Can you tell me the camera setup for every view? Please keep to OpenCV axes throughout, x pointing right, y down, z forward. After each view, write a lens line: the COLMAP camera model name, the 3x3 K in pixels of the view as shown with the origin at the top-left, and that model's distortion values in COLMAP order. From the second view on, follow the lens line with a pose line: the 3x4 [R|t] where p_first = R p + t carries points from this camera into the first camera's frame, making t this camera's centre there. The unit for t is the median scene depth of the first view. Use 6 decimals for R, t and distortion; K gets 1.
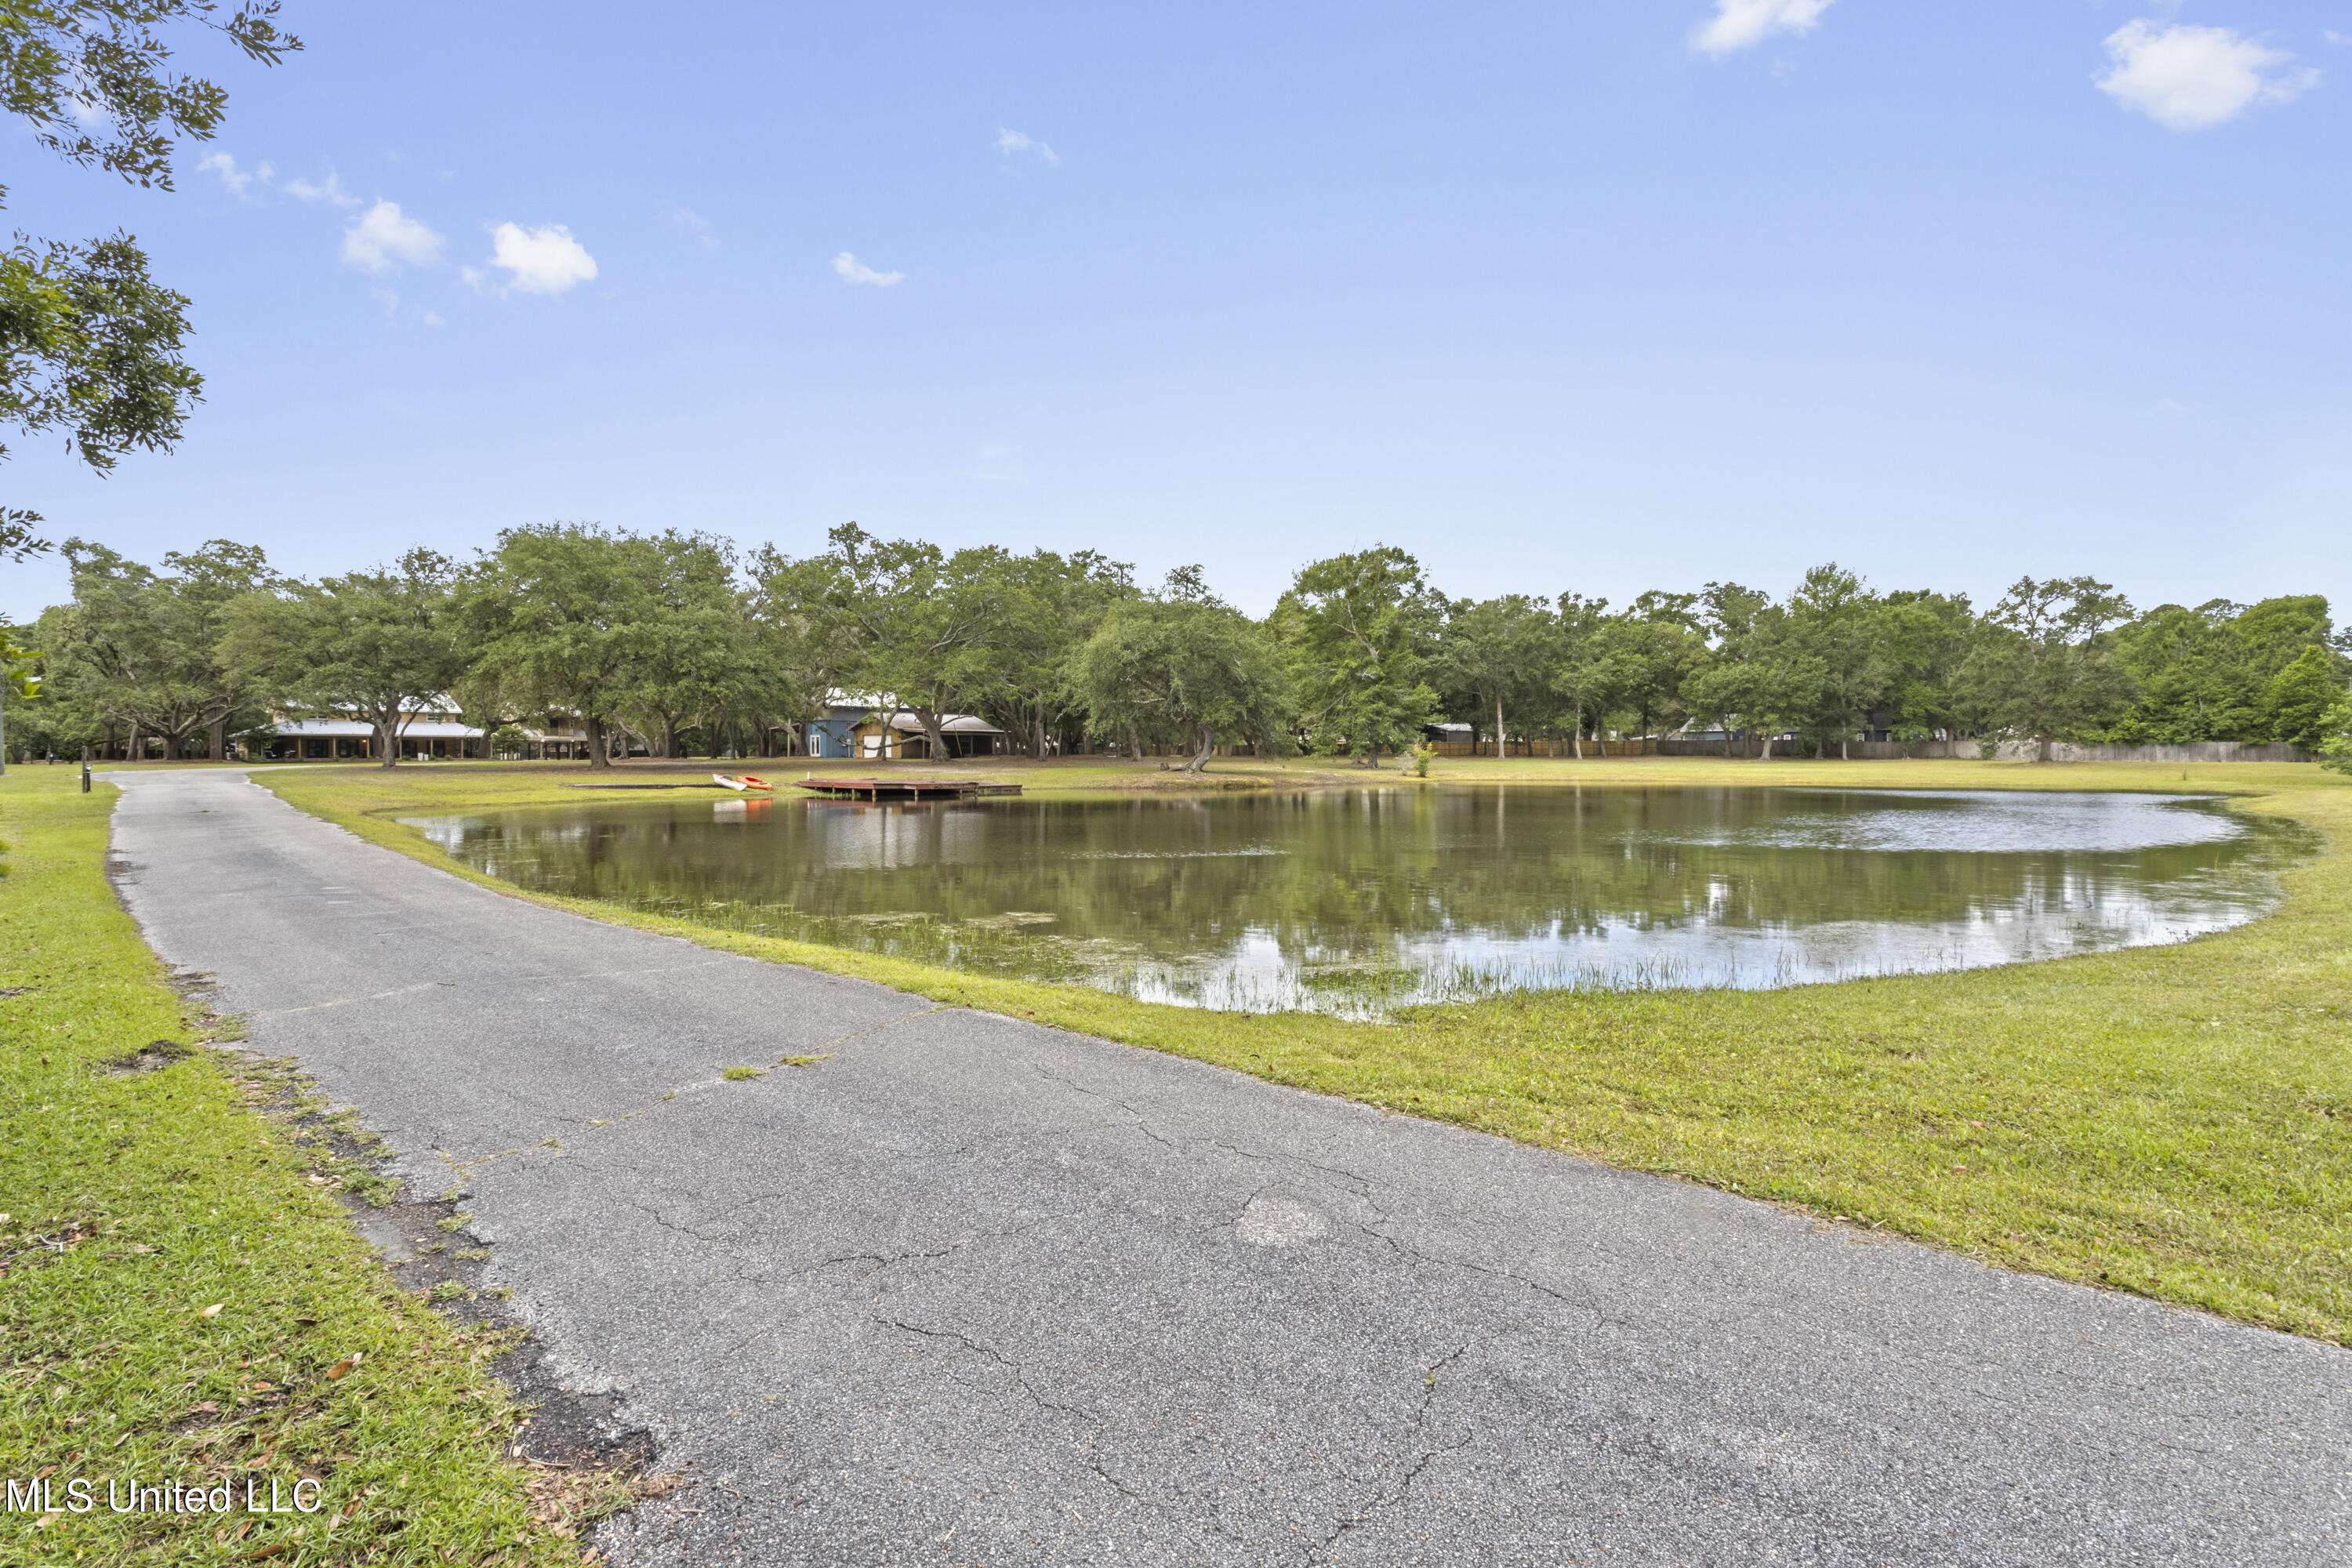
lens RADIAL K [[1138.9, 0, 1163.2], [0, 1138.9, 791.9], [0, 0, 1]] dist [0.003929, -0.002245]
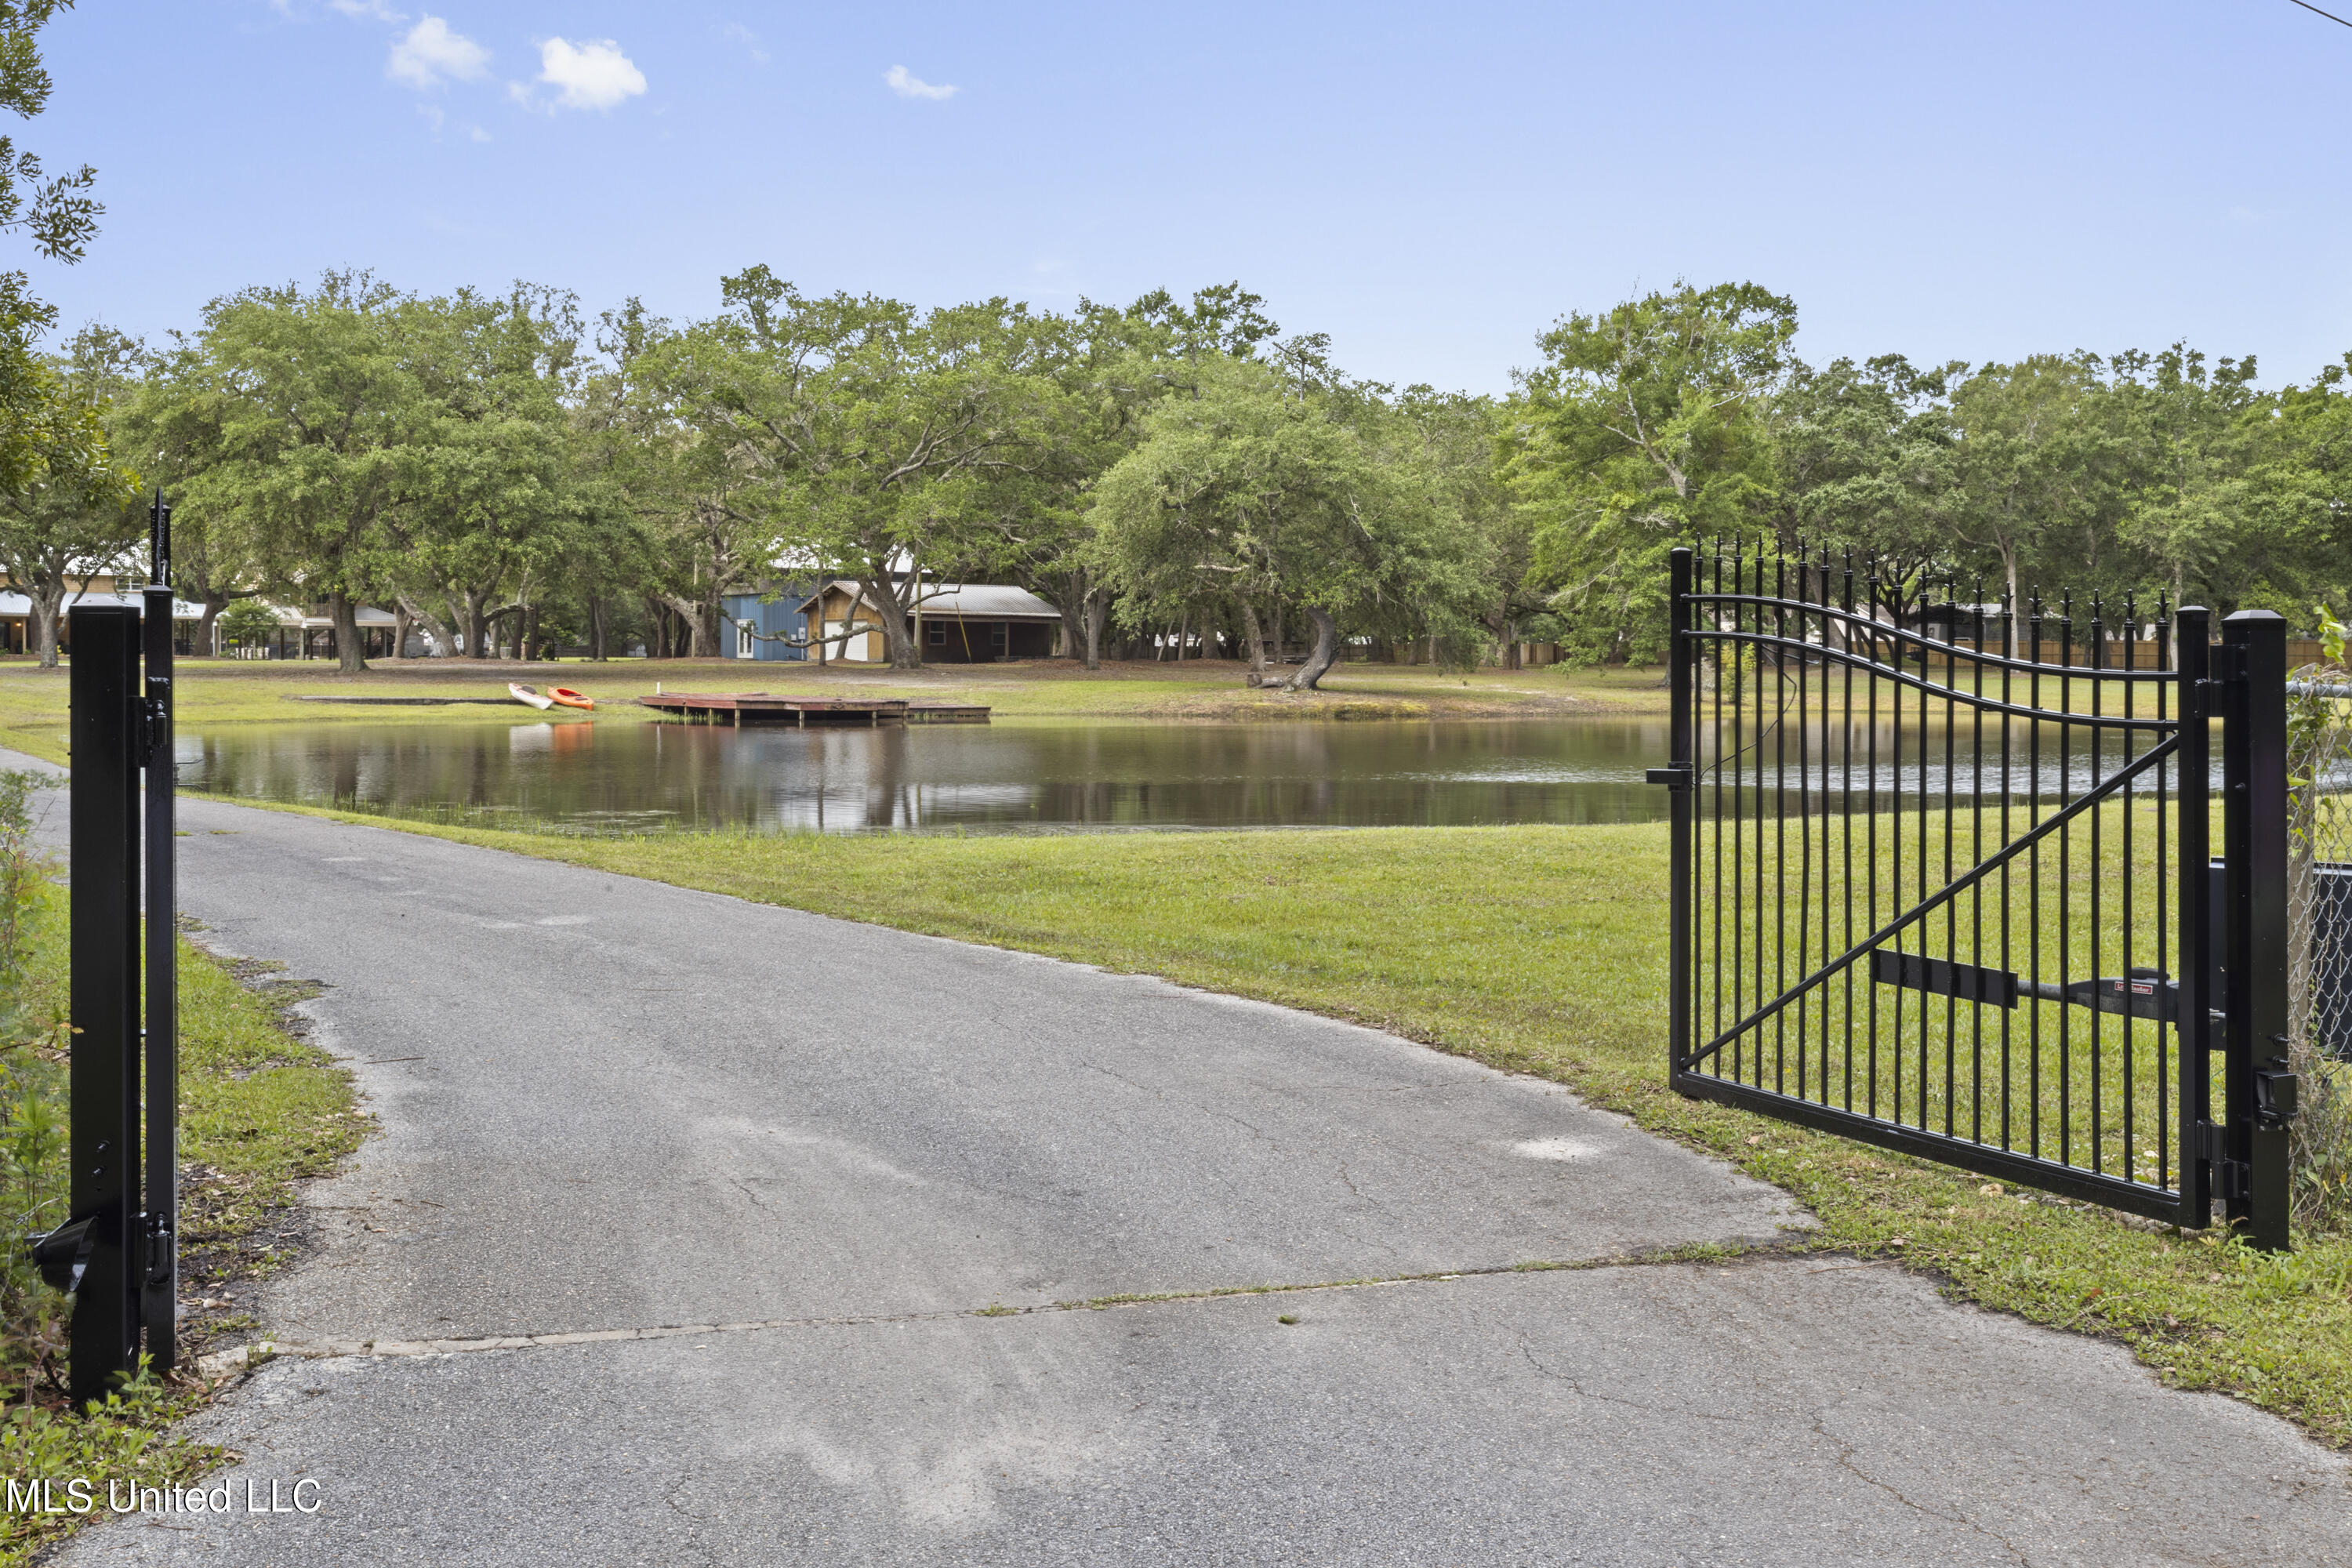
lens RADIAL K [[2371.8, 0, 1176.3], [0, 2371.8, 773.2], [0, 0, 1]] dist [0.007006, 0.000000]
pose [[0.987079, 0.016791, -0.159352, 0.133644], [-0.014369, 0.999763, 0.016340, 0.005380], [0.159589, -0.013839, 0.987087, -0.181748]]
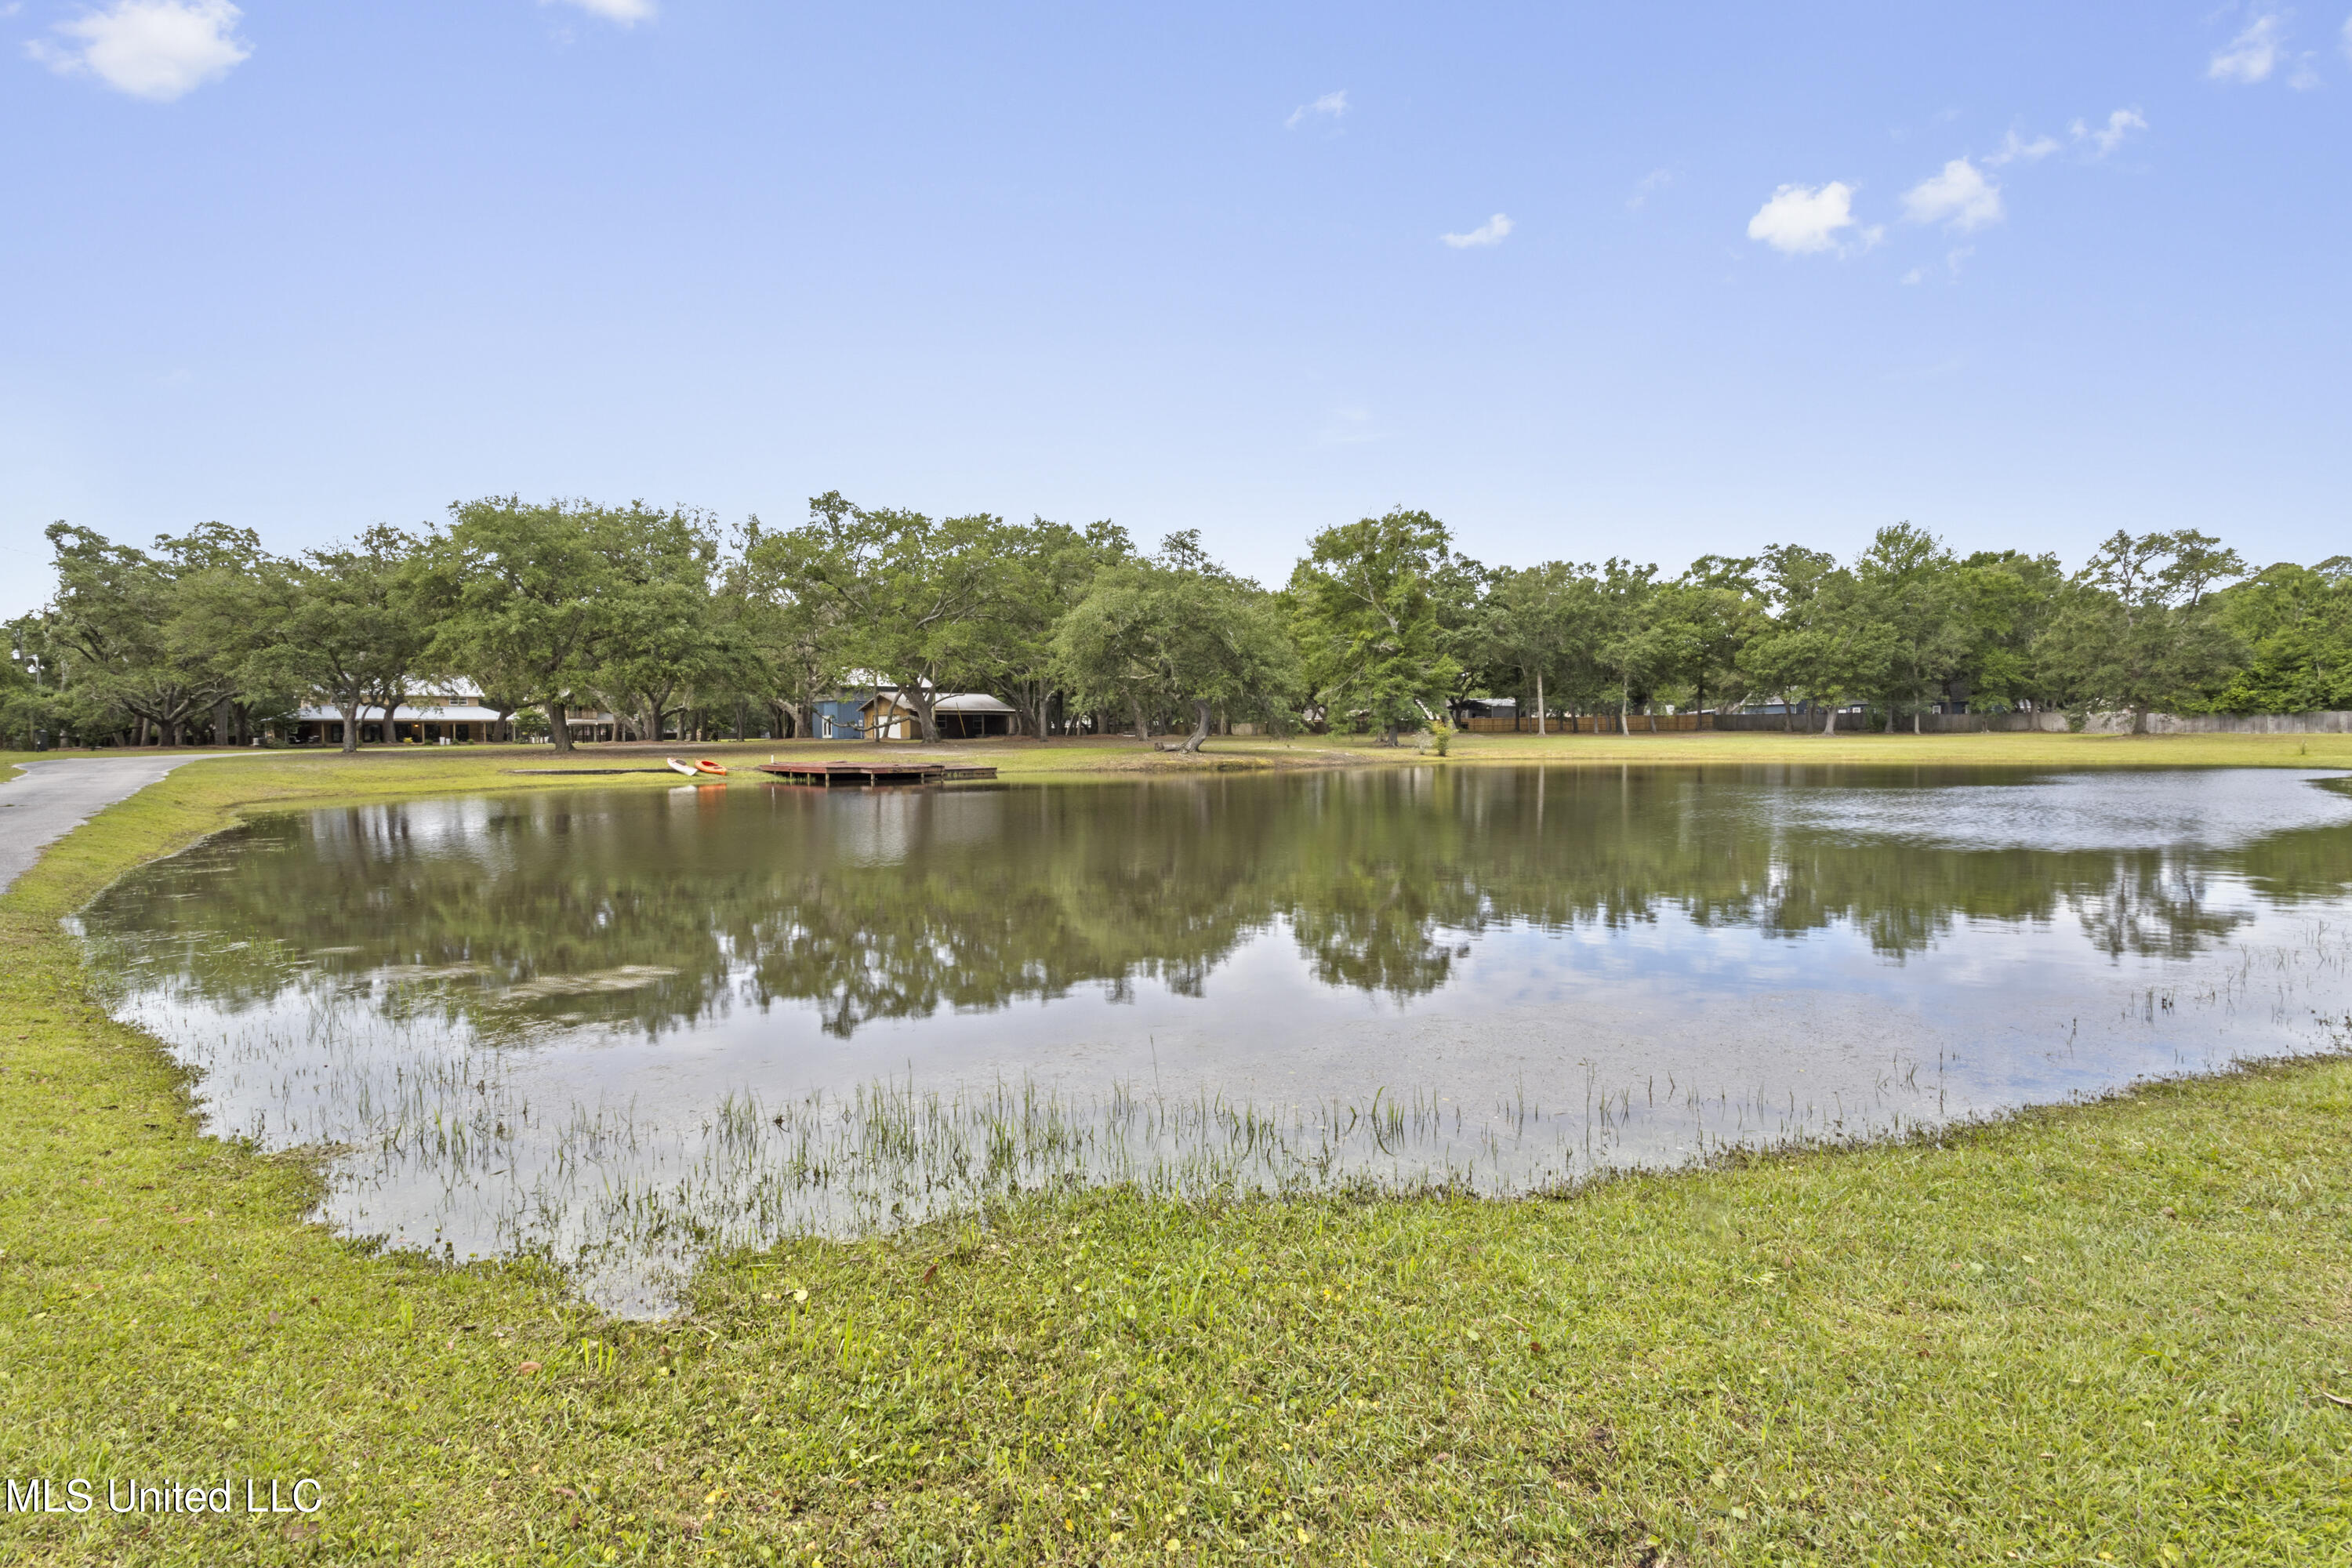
lens RADIAL K [[1138.9, 0, 1164.6], [0, 1138.9, 789.2], [0, 0, 1]] dist [0.003929, -0.002245]
pose [[0.998732, -0.004707, -0.050115, 0.044671], [0.005528, 0.999853, 0.016243, -0.002035], [0.050031, -0.016499, 0.998611, 0.056517]]
